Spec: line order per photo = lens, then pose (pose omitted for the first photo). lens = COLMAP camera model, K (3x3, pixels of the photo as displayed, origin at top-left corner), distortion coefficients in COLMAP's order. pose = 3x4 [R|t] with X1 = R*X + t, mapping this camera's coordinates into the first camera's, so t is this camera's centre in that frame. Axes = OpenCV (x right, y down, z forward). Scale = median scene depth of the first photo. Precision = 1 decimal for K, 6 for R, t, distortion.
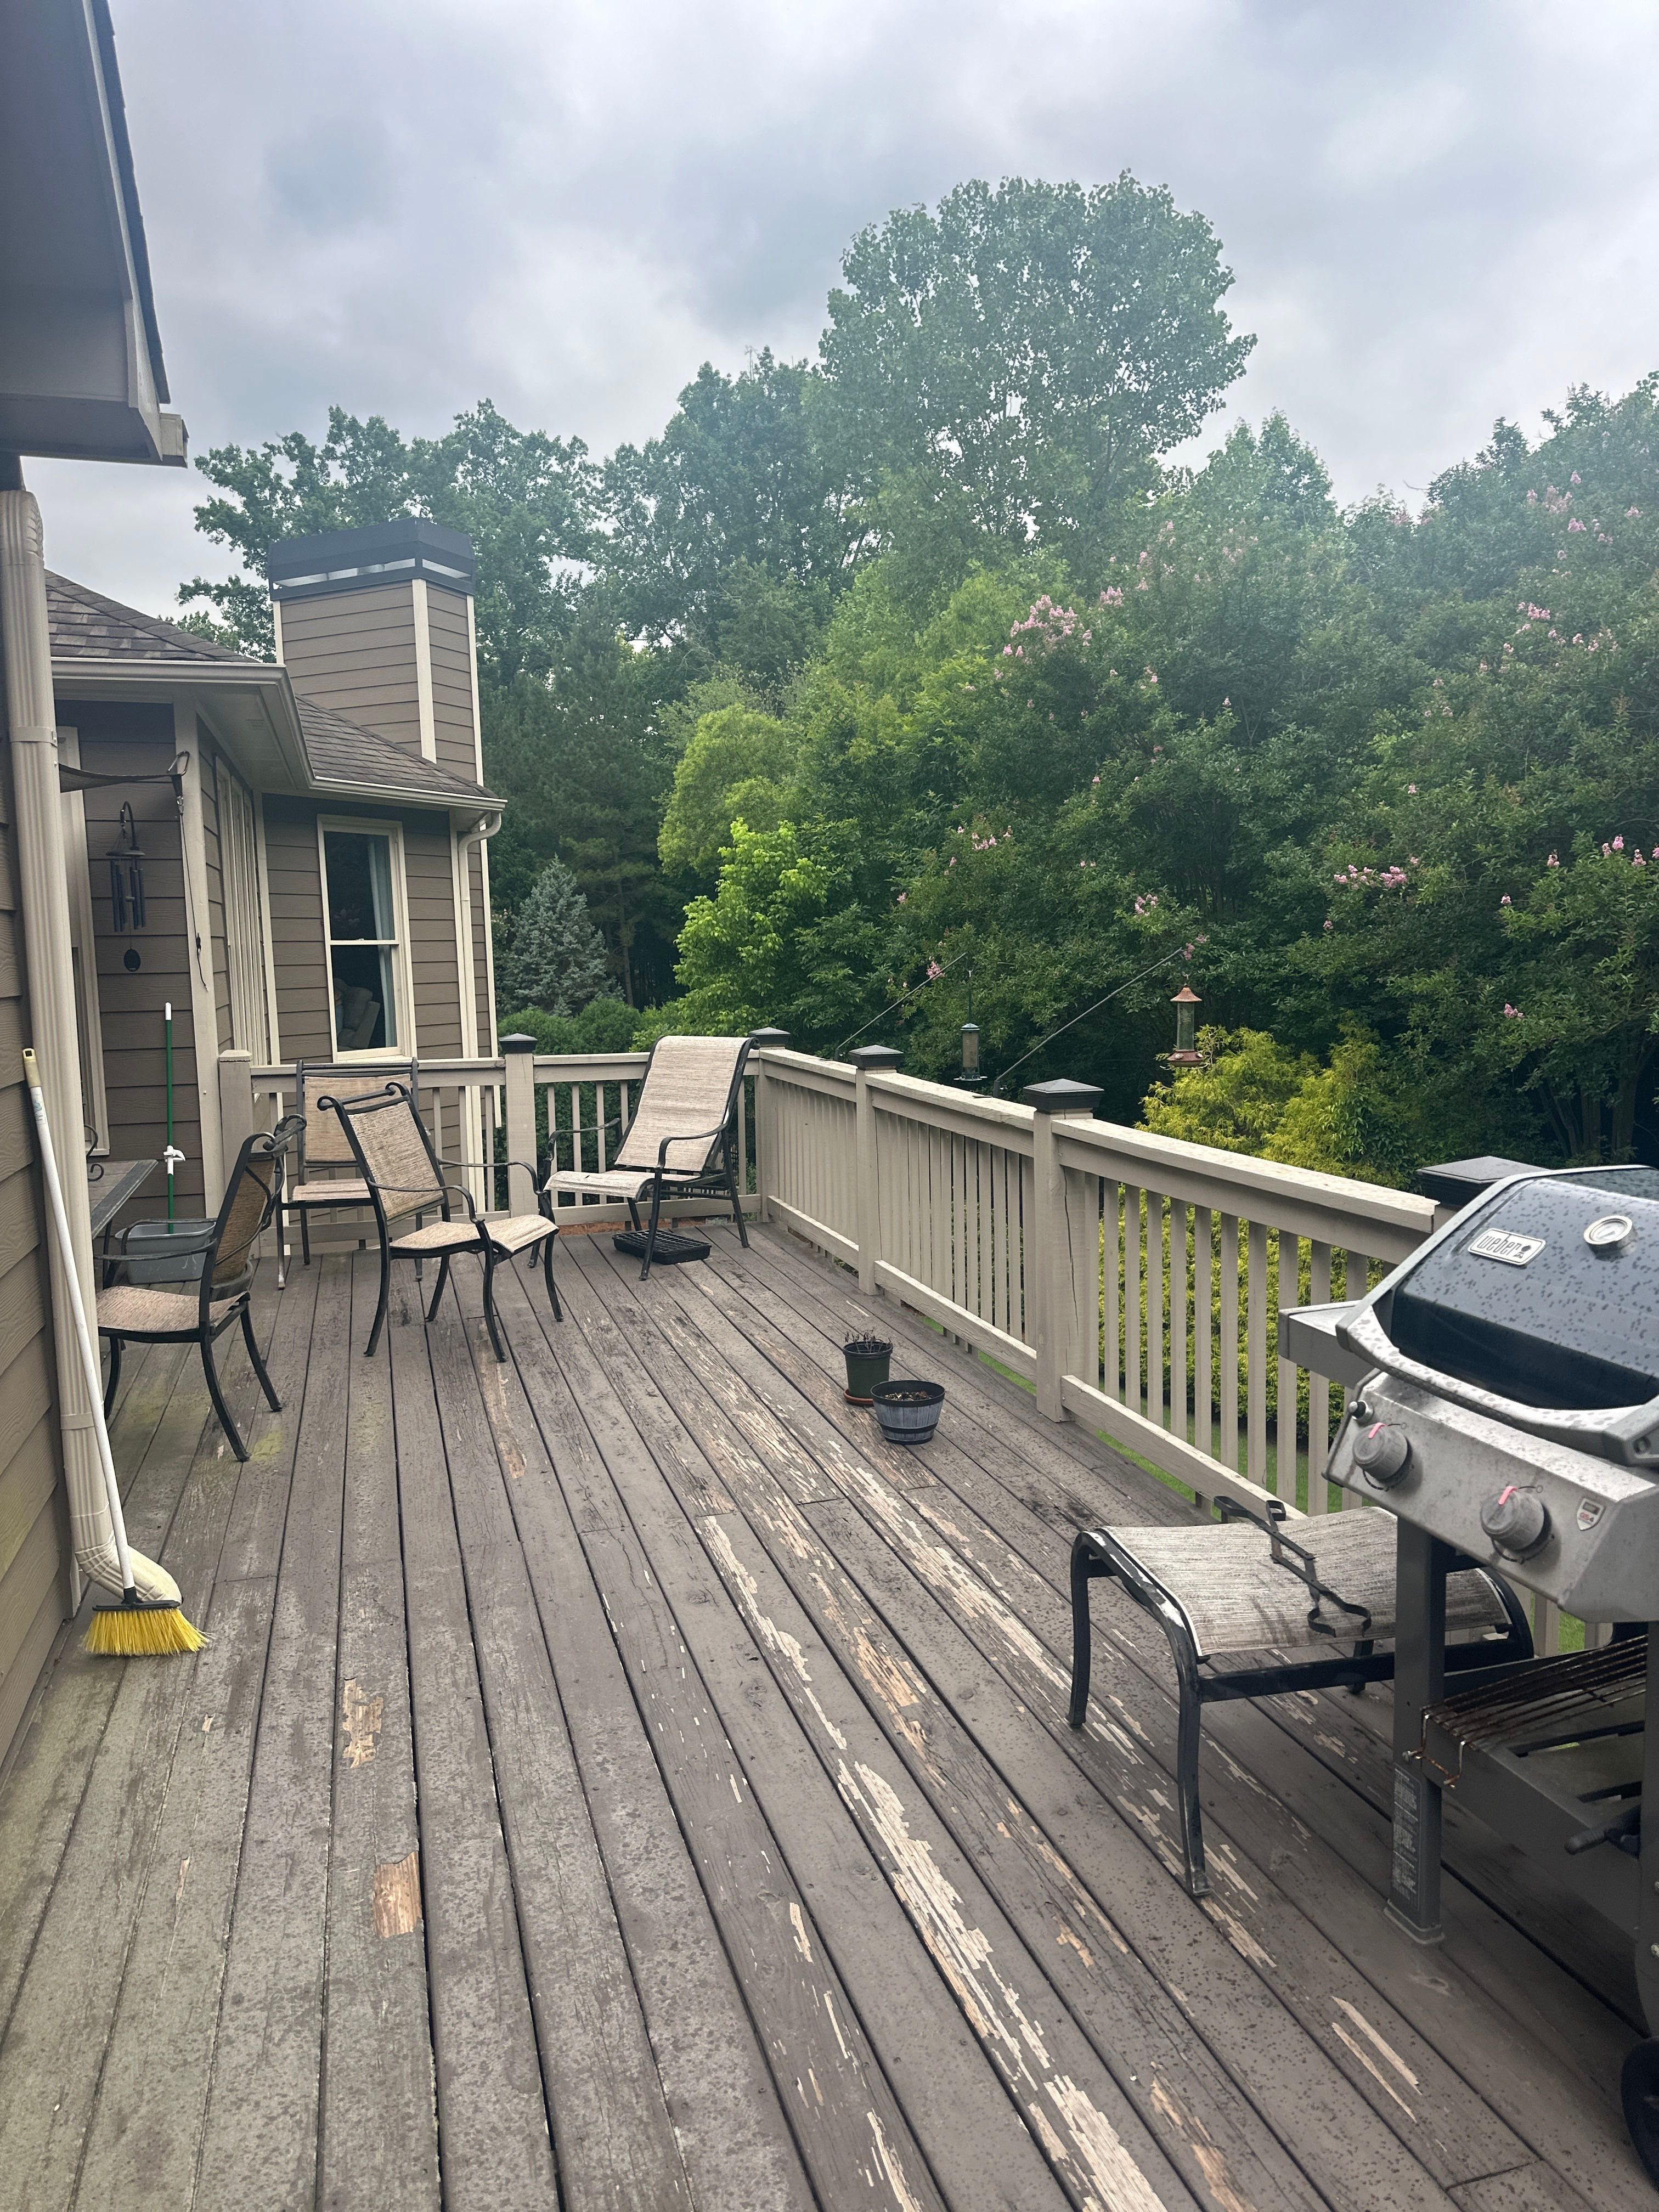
lens RADIAL K [[1564.2, 0, 839.1], [0, 1564.2, 1126.0], [0, 0, 1]] dist [0.033375, -0.052555]
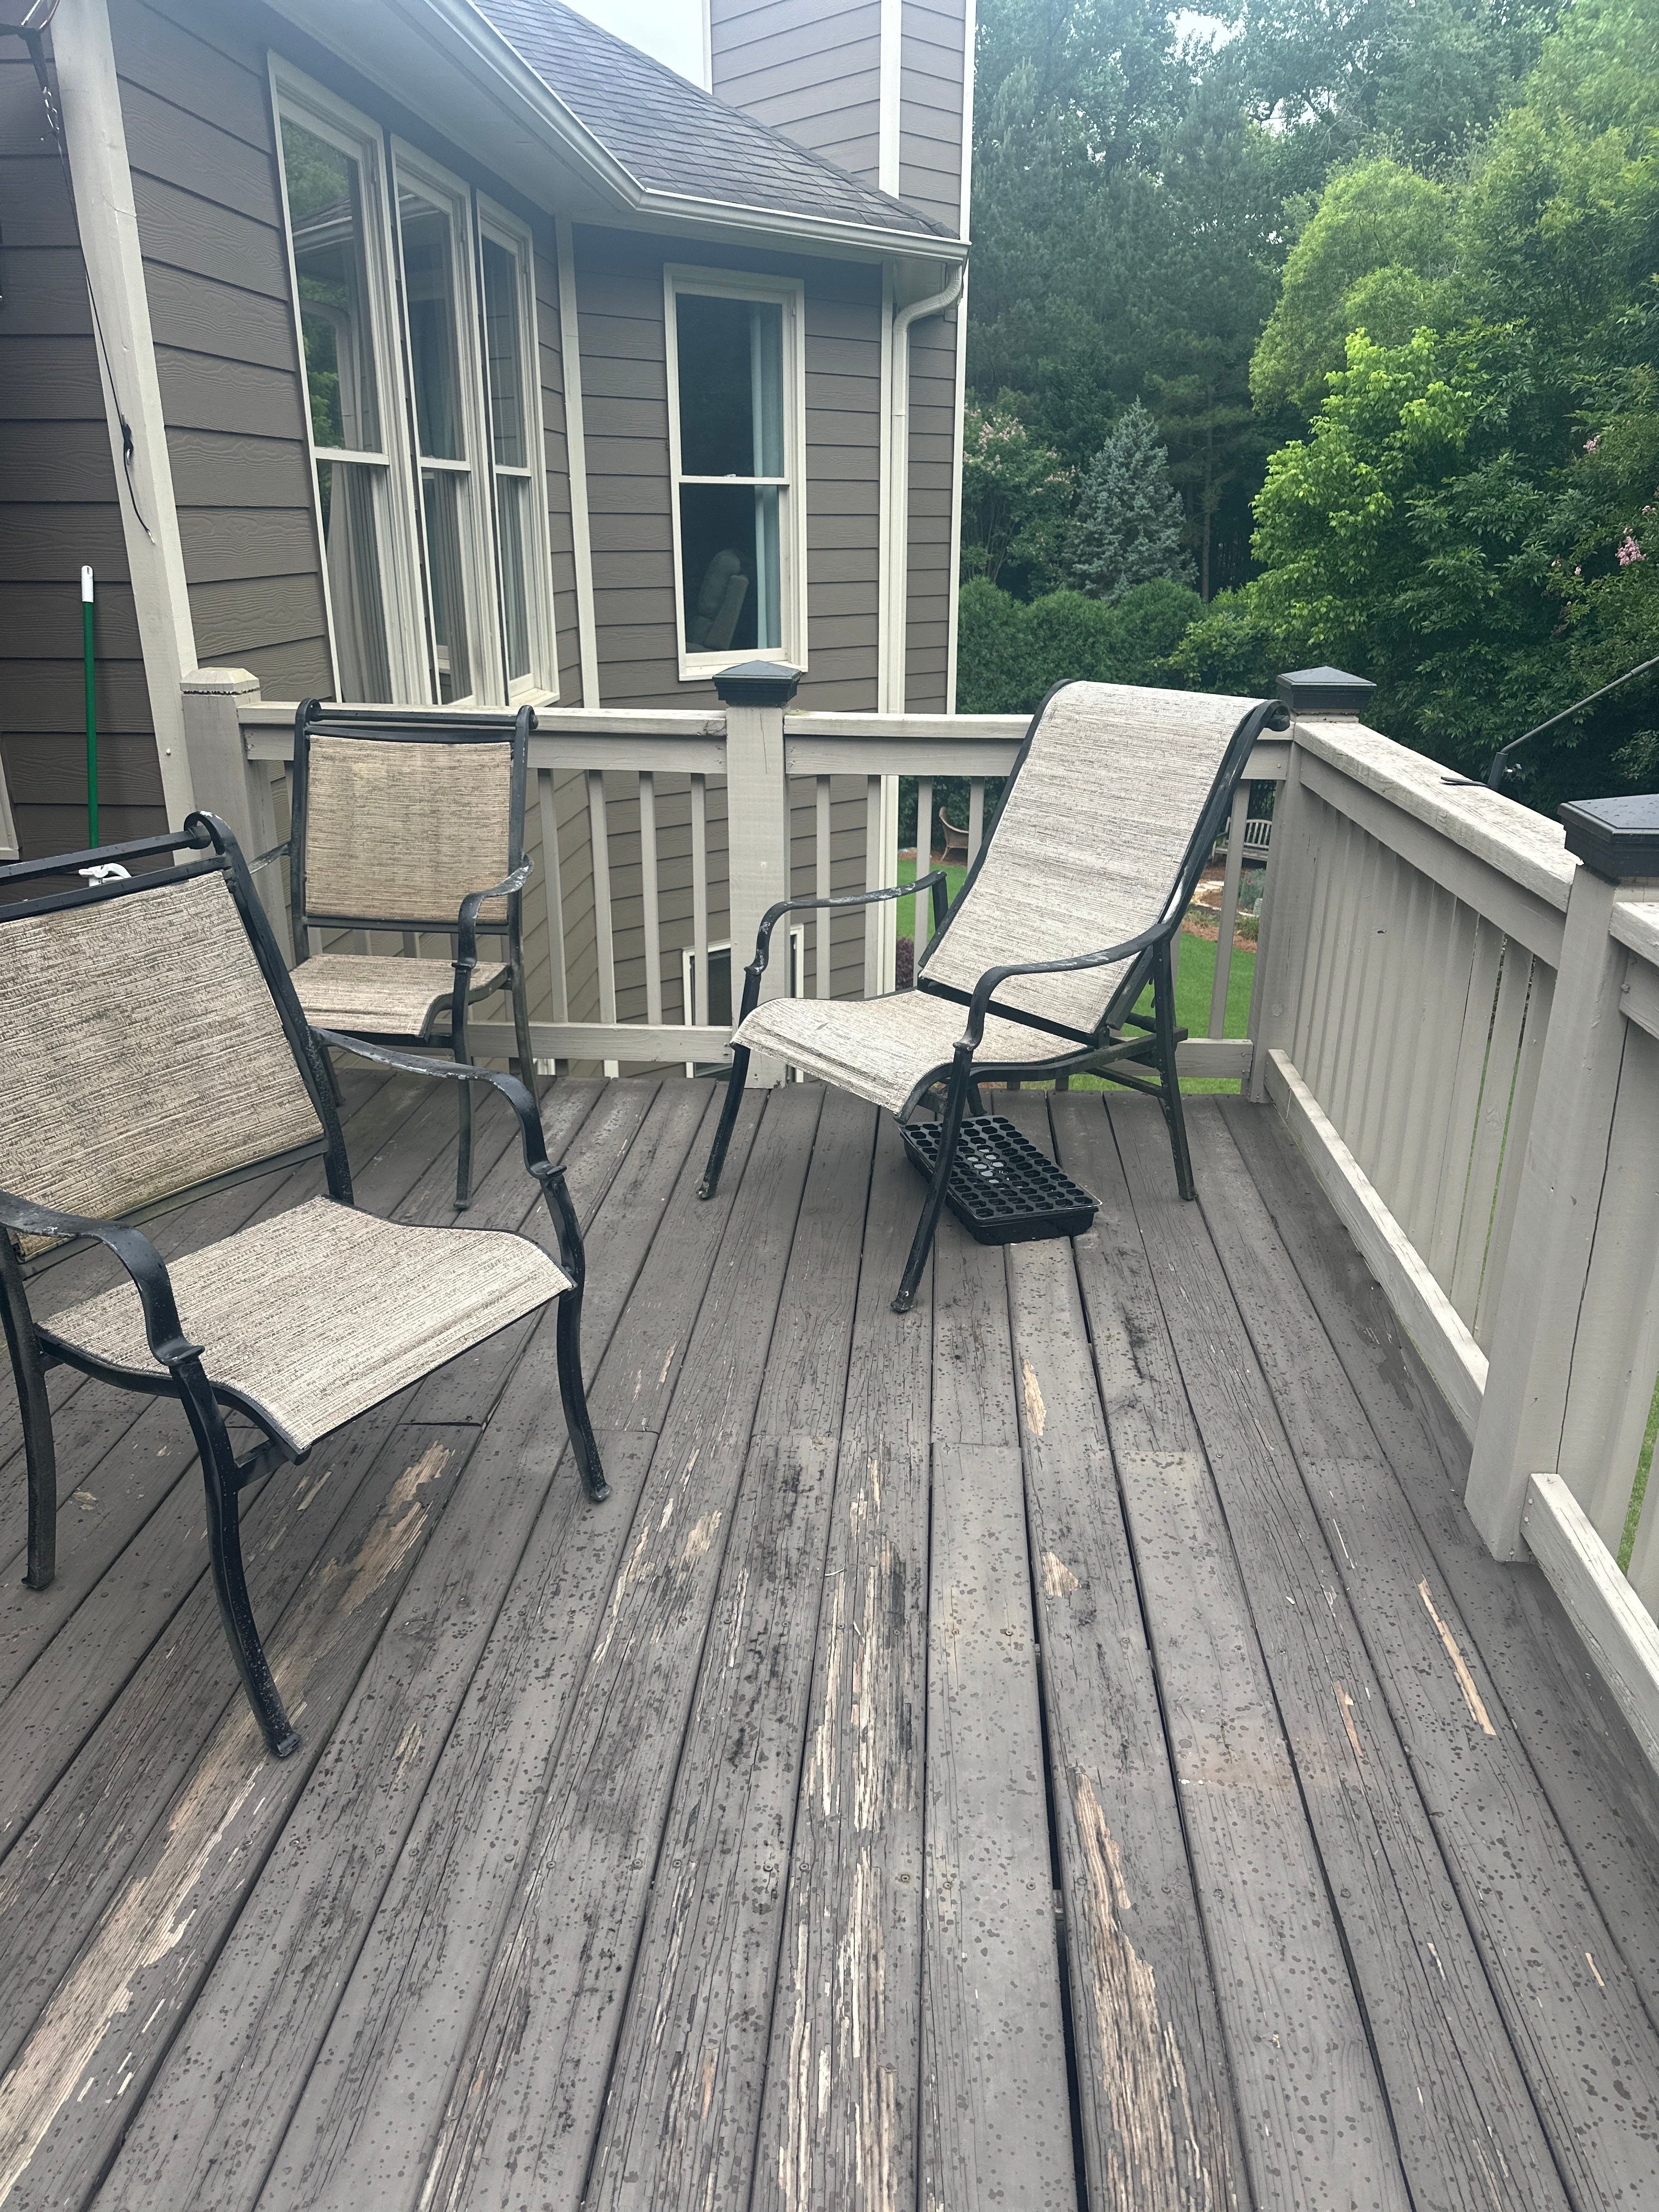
lens RADIAL K [[1564.2, 0, 863.8], [0, 1564.2, 1137.8], [0, 0, 1]] dist [0.033375, -0.052555]
pose [[0.941037, 0.145001, -0.305653, -0.001345], [-0.060598, 0.961123, 0.269388, -0.010099], [0.332832, -0.234982, 0.913240, 0.108864]]
